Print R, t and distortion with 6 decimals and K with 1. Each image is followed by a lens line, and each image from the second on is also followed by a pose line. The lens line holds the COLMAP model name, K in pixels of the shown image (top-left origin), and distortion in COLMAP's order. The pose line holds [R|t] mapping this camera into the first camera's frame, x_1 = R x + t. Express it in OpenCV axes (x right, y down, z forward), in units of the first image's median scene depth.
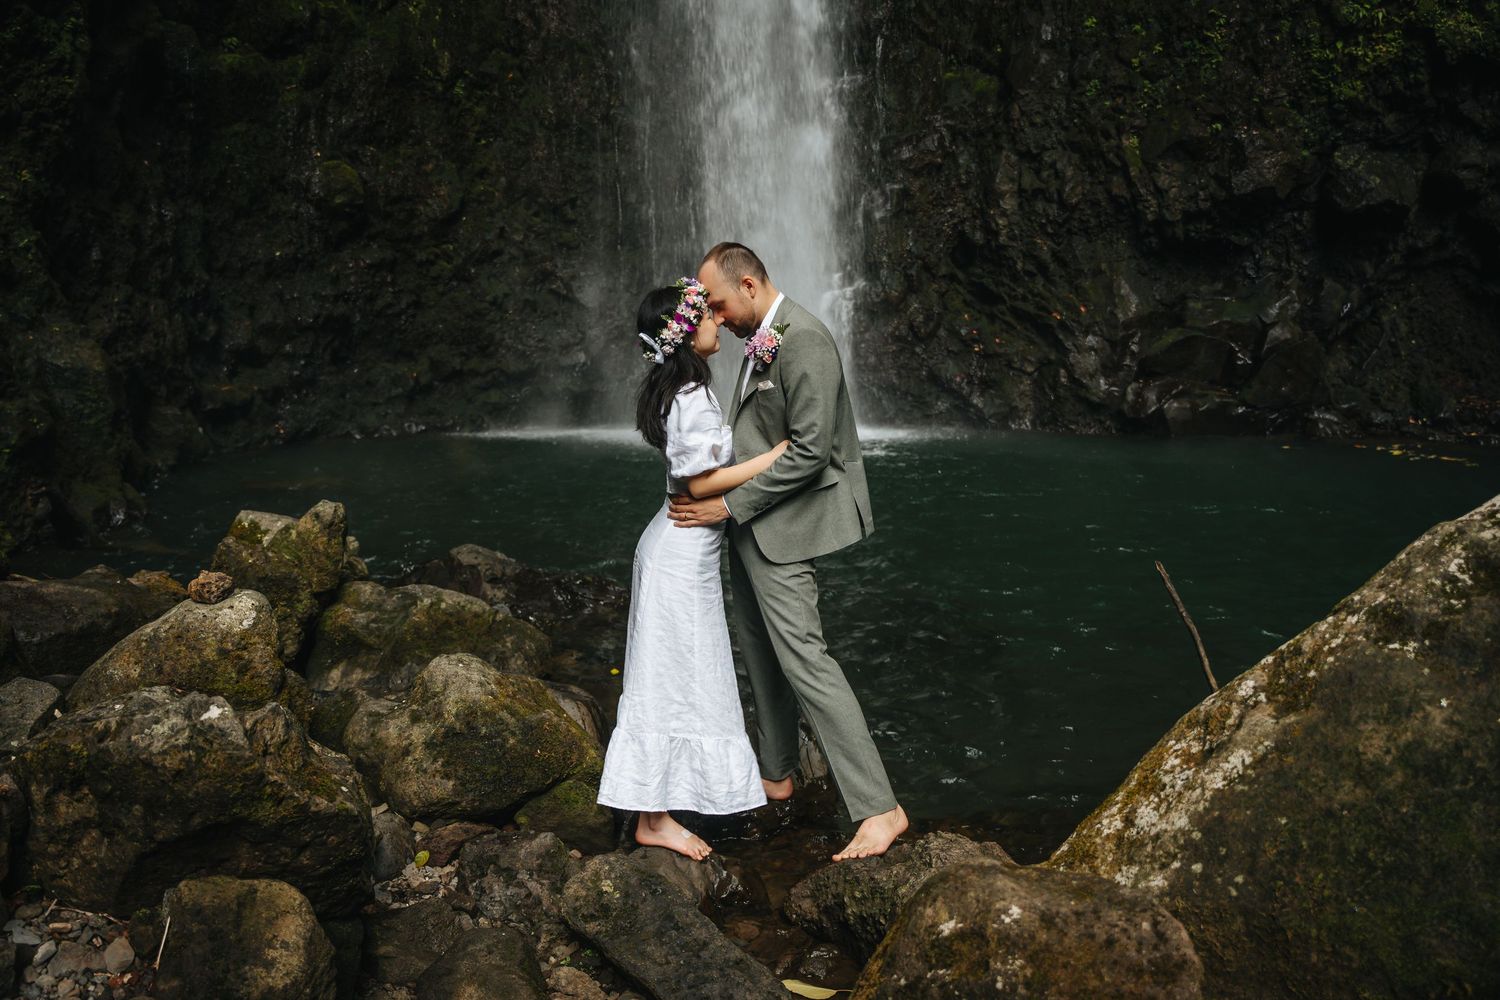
lens RADIAL K [[1262.0, 0, 750.0], [0, 1262.0, 500.0], [0, 0, 1]] dist [-0.002560, -0.003327]
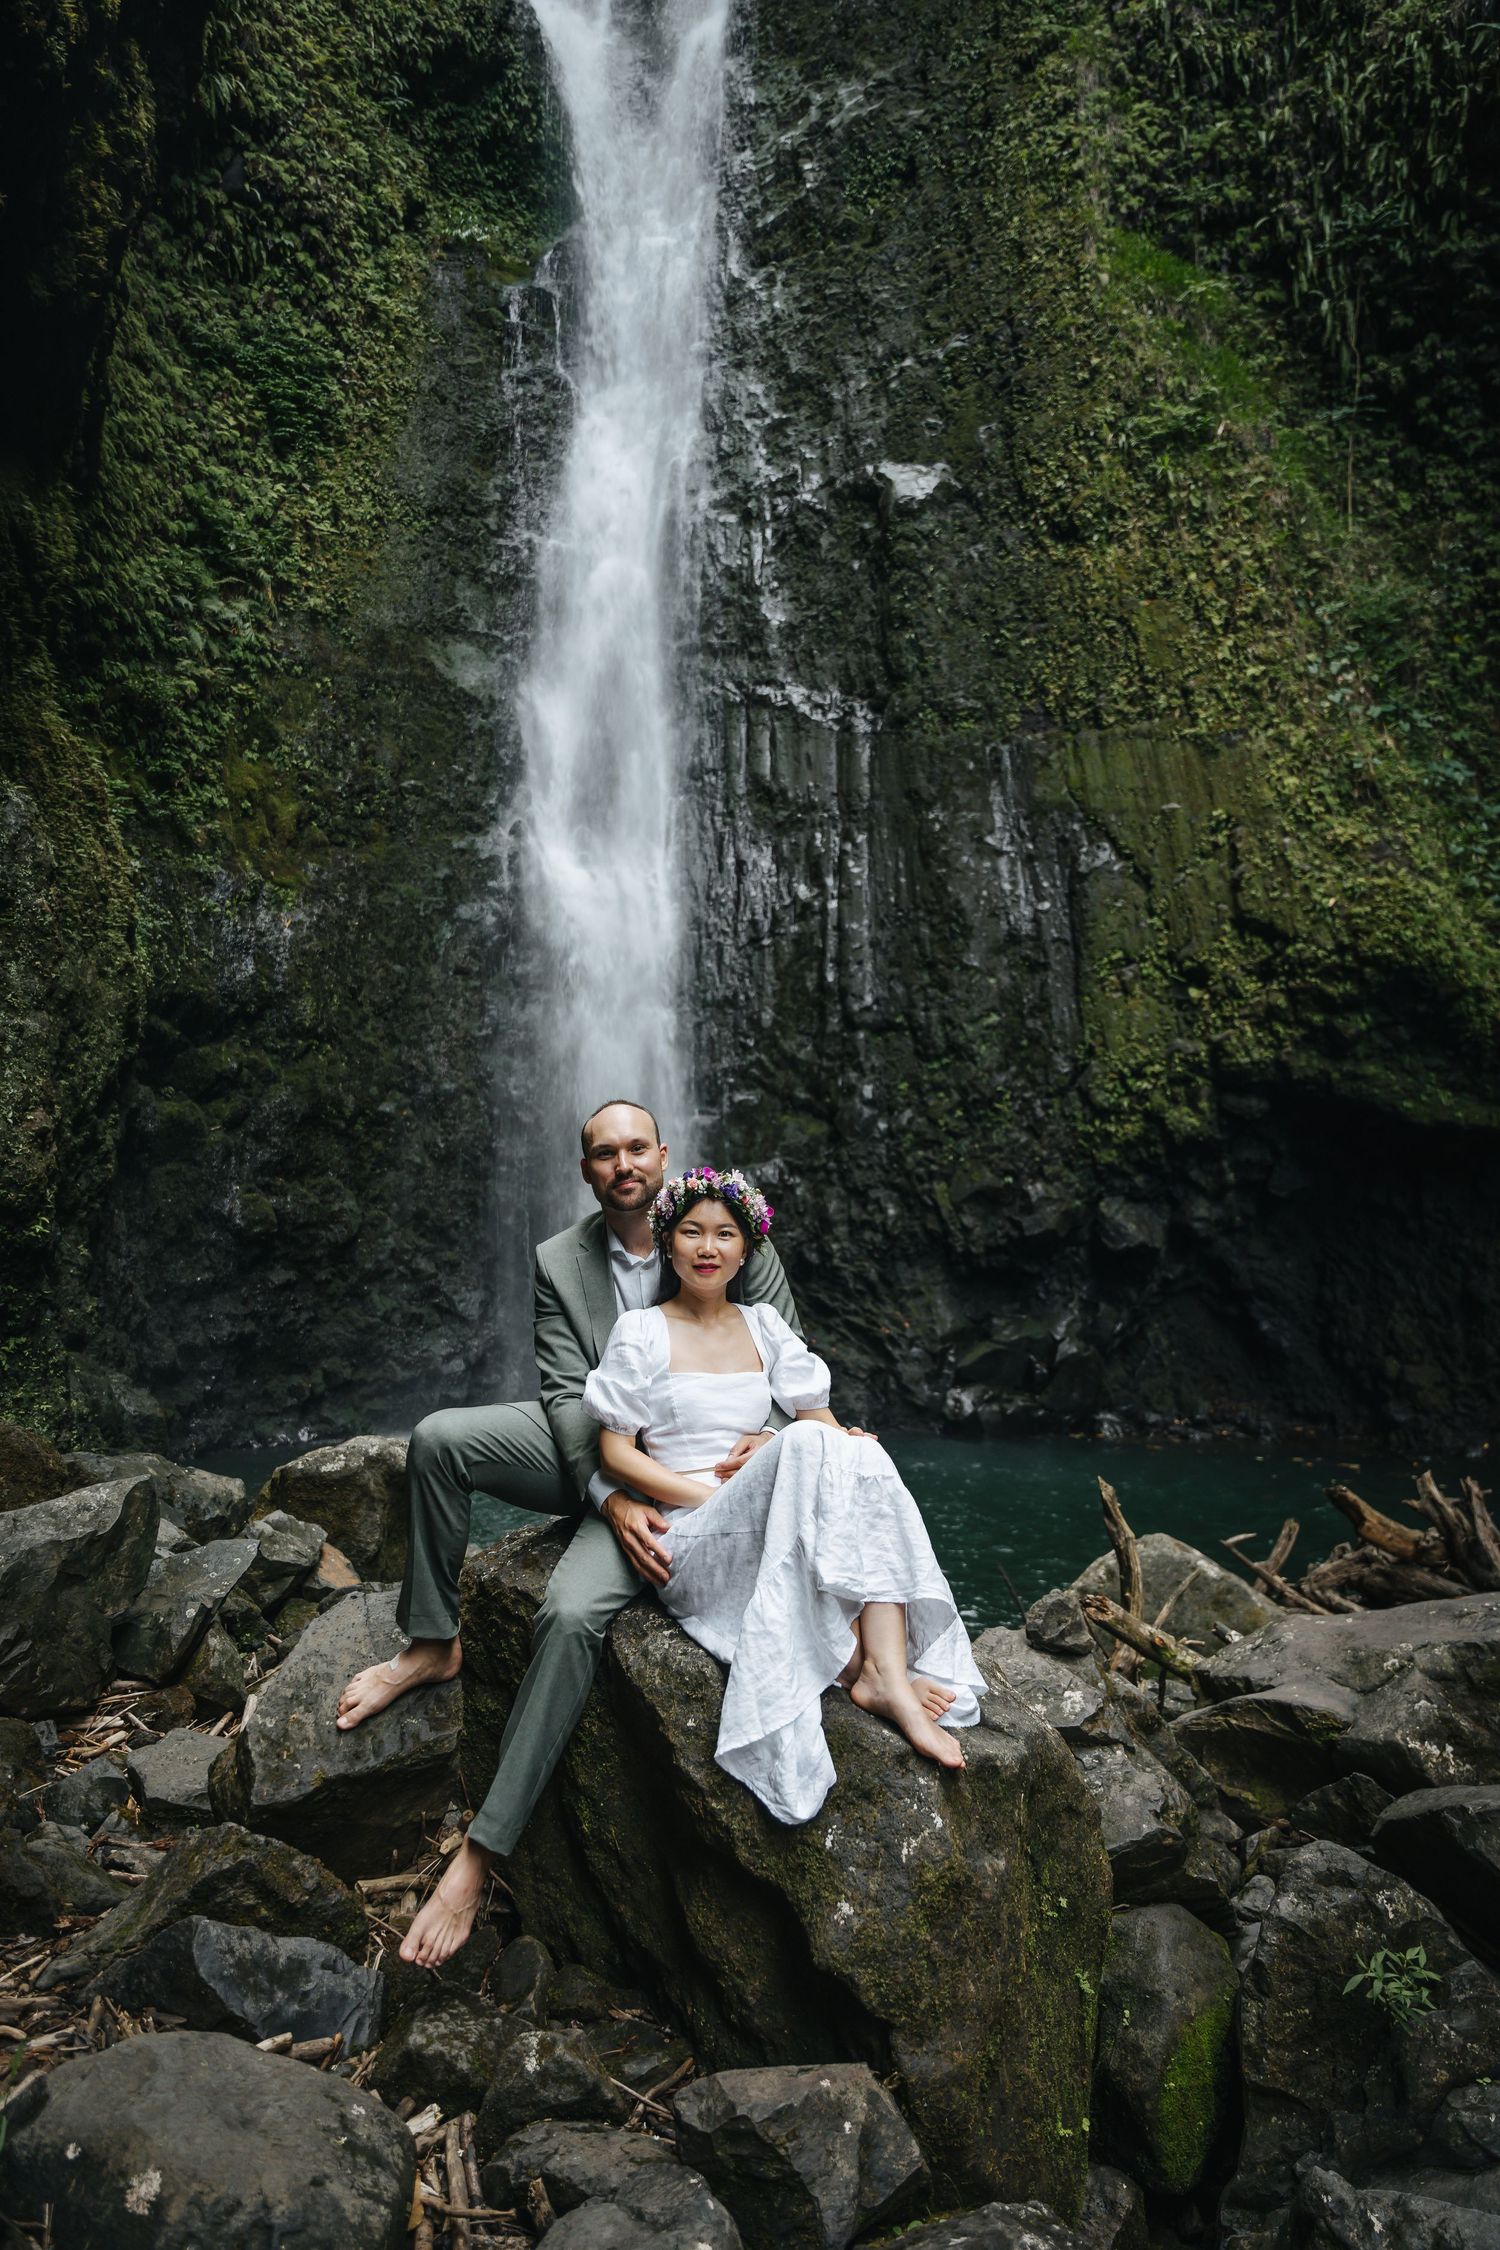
lens RADIAL K [[1479.4, 0, 750.0], [0, 1479.4, 1125.0], [0, 0, 1]] dist [-0.017520, -0.000970]
pose [[0.985094, 0.022469, 0.170546, -0.119704], [0.016390, 0.974663, -0.223079, -0.030088], [-0.171237, 0.222549, 0.959766, -0.337543]]
